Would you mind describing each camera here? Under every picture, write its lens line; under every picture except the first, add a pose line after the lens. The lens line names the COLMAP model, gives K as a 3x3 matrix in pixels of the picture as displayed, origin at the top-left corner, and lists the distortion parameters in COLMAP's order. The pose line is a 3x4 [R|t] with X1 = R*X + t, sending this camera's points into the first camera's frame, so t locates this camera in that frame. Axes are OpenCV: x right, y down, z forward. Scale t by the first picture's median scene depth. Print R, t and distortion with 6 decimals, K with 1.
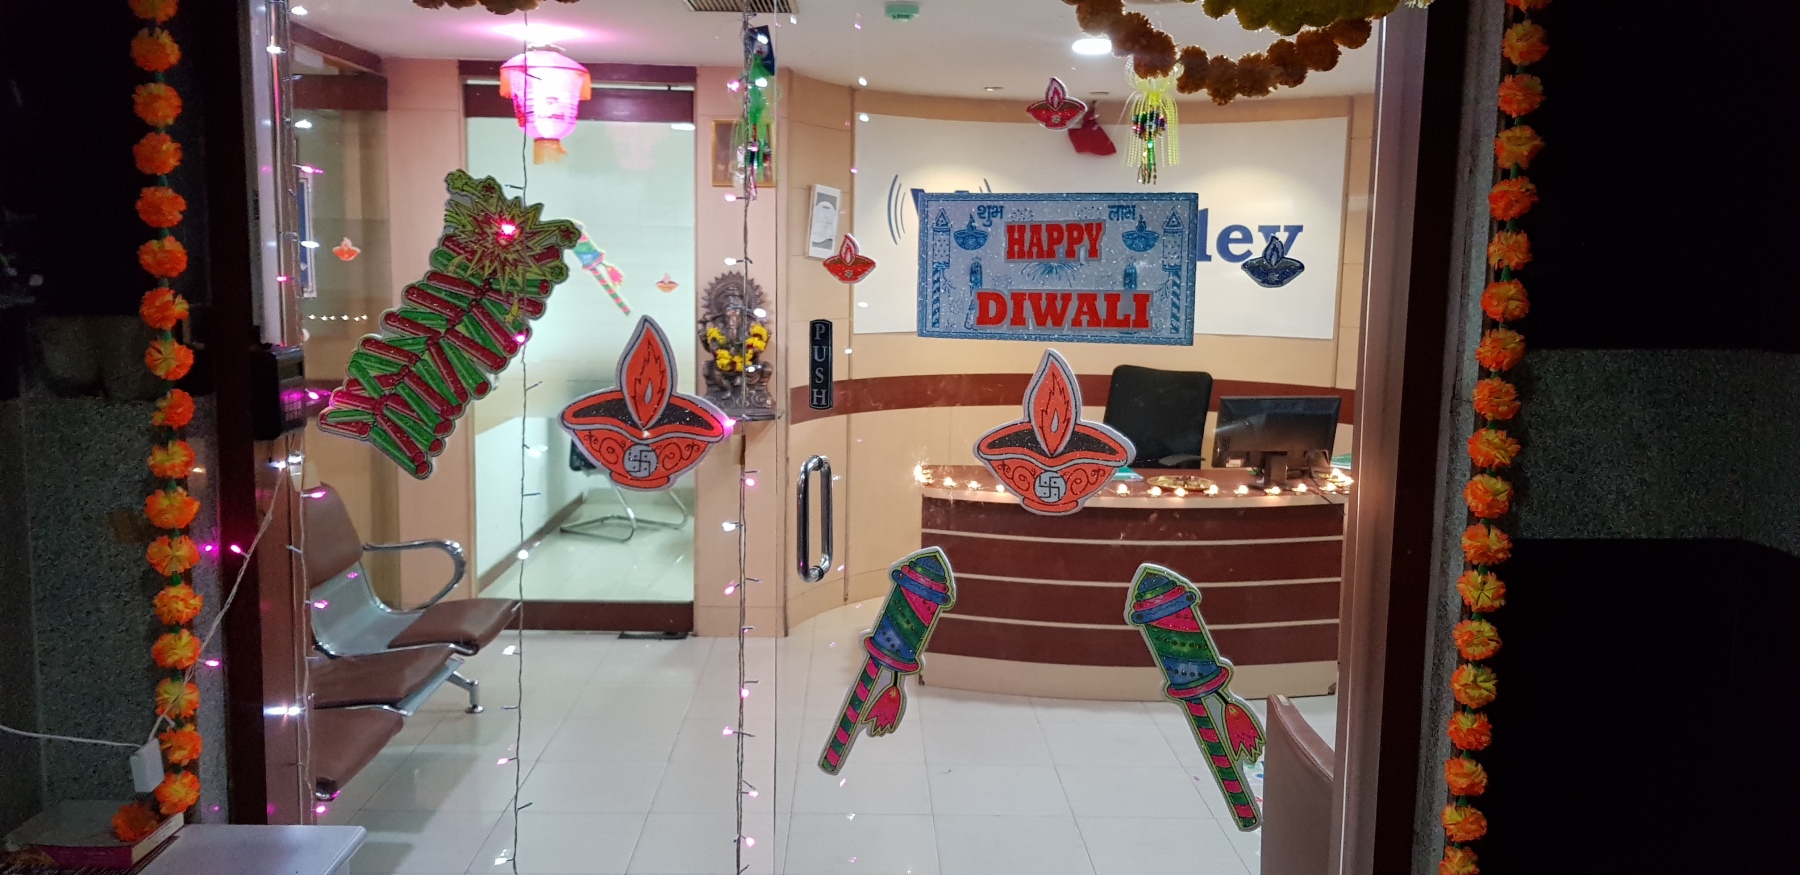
lens RADIAL K [[1420.0, 0, 902.6], [0, 1420.0, 438.8], [0, 0, 1]] dist [0.053958, -0.018598]
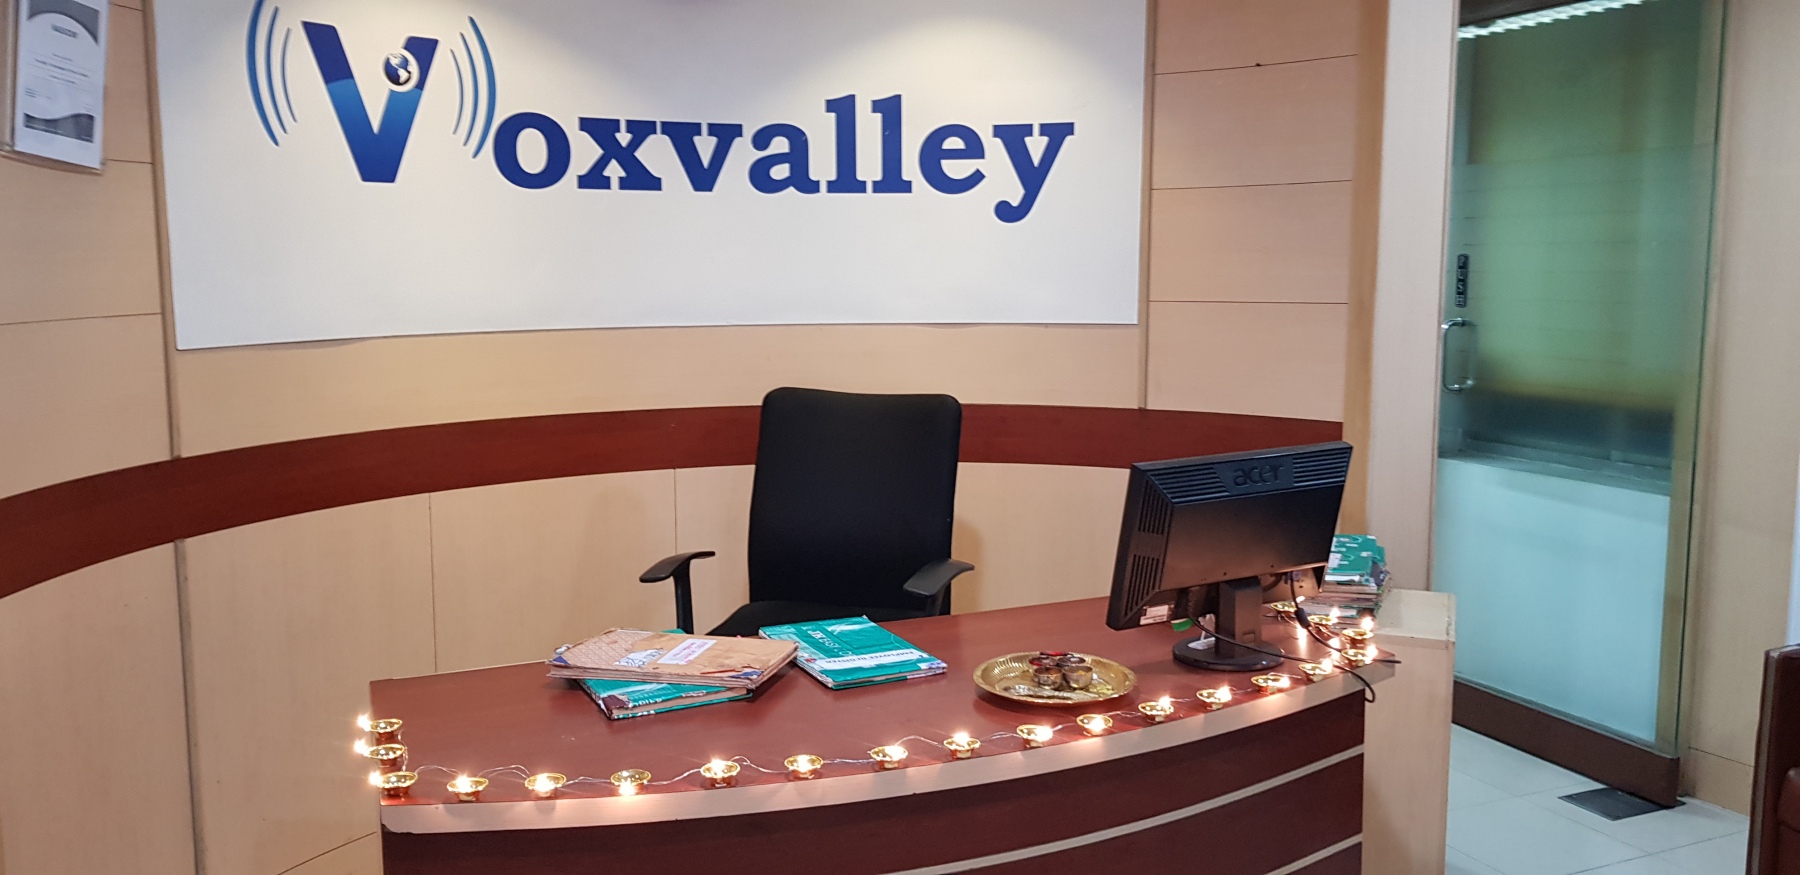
lens RADIAL K [[1420.0, 0, 911.5], [0, 1420.0, 427.7], [0, 0, 1]] dist [0.053958, -0.018598]
pose [[0.929127, -0.063858, 0.364204, 0.010622], [0.067666, 0.997705, 0.002308, -0.037152], [-0.363516, 0.022500, 0.931316, 0.522082]]
